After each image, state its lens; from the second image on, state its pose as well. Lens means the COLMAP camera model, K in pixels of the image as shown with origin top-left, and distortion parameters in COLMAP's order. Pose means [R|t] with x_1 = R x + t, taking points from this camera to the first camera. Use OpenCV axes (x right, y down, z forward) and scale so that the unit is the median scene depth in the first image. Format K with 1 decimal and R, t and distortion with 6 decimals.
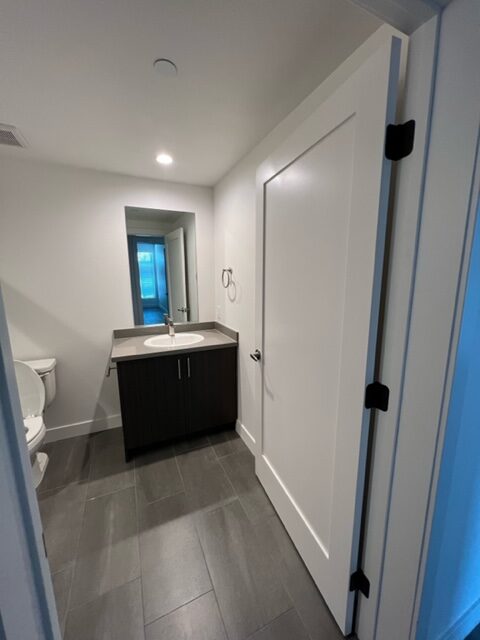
lens RADIAL K [[254.0, 0, 240.0], [0, 254.0, 320.0], [0, 0, 1]] dist [-0.001054, -0.000162]
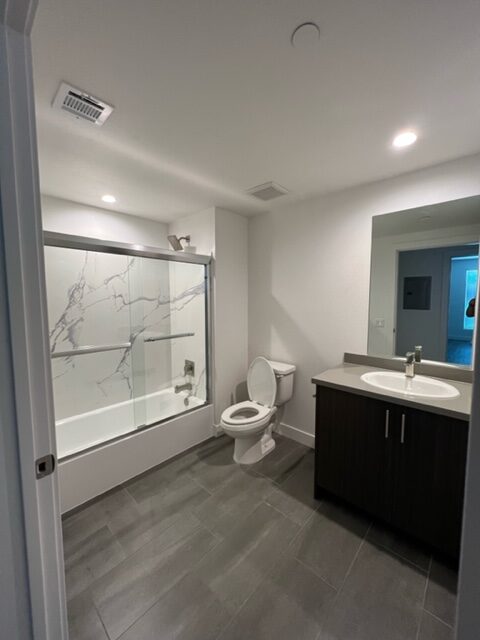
lens RADIAL K [[257.4, 0, 239.9], [0, 257.4, 317.4], [0, 0, 1]] dist [0.001525, 0.000006]
pose [[0.385488, 0.077937, -0.919416, 0.242289], [-0.161941, 0.986675, 0.015740, -0.045041], [0.908391, 0.142824, 0.392972, 0.304931]]
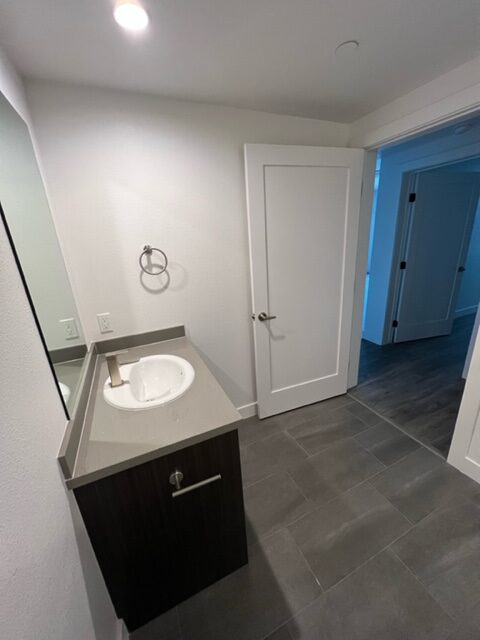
lens RADIAL K [[257.4, 0, 239.9], [0, 257.4, 317.4], [0, 0, 1]] dist [0.001525, 0.000006]
pose [[0.008649, -0.304552, 0.952457, -0.867829], [0.232631, 0.926971, 0.294290, -0.193450], [-0.972527, 0.219026, 0.078866, 0.828743]]
